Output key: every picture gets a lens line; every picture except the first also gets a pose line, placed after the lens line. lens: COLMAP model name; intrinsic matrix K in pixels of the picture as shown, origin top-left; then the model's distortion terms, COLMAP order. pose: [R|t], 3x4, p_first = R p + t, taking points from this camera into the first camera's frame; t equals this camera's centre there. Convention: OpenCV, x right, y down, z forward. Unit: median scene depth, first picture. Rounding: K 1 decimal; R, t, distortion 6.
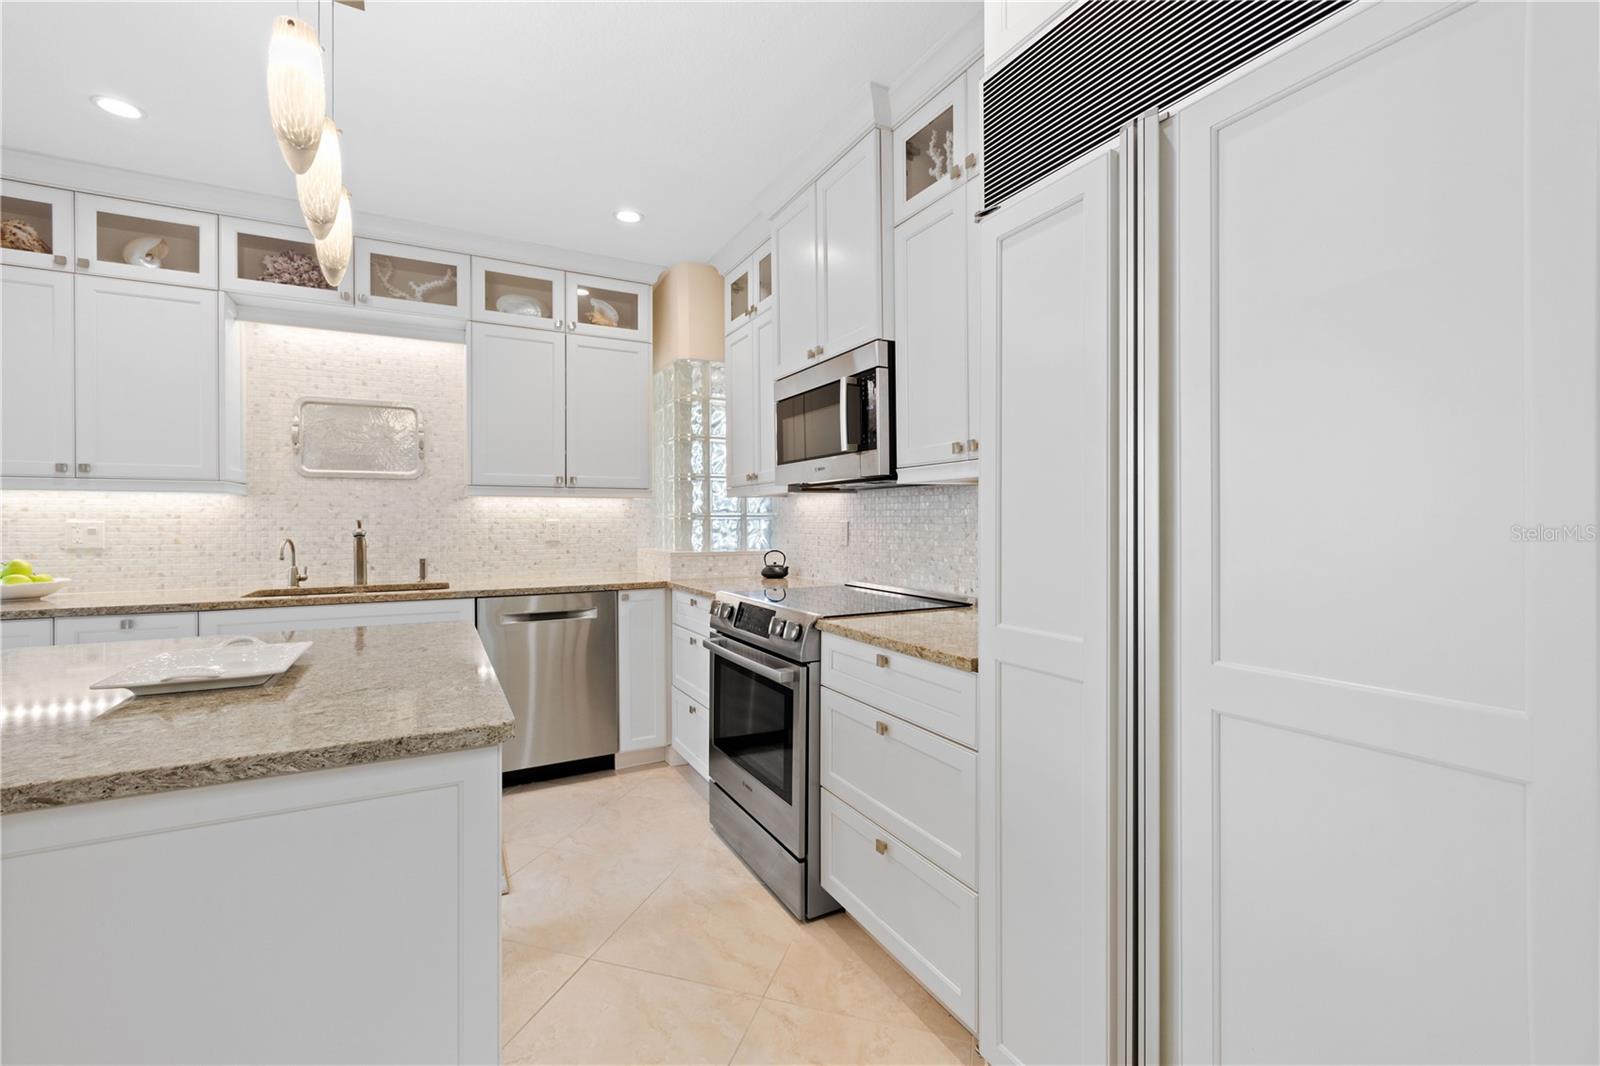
lens RADIAL K [[680.2, 0, 802.7], [0, 680.2, 522.3], [0, 0, 1]] dist [0.003262, -0.000051]
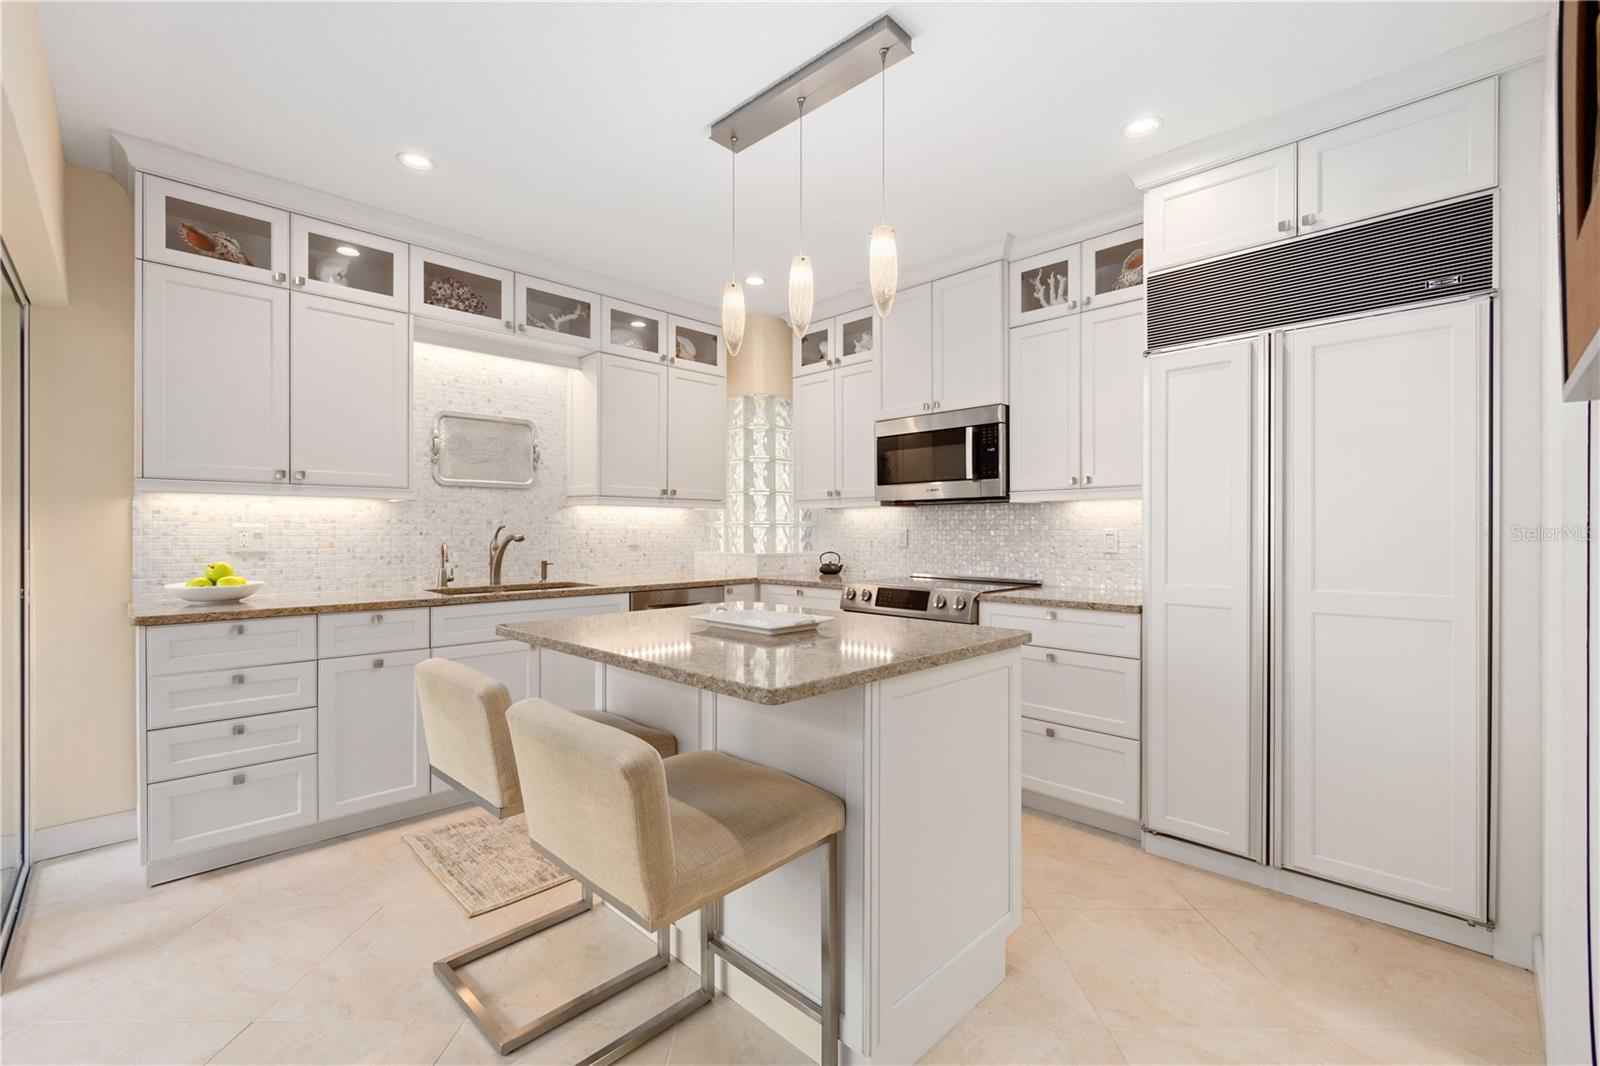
lens RADIAL K [[680.2, 0, 799.4], [0, 680.2, 533.9], [0, 0, 1]] dist [0.003262, -0.000051]
pose [[0.956704, 0.001465, 0.291059, -0.537258], [-0.002259, 0.999995, 0.002390, 0.006586], [-0.291054, -0.002944, 0.956702, -0.204938]]
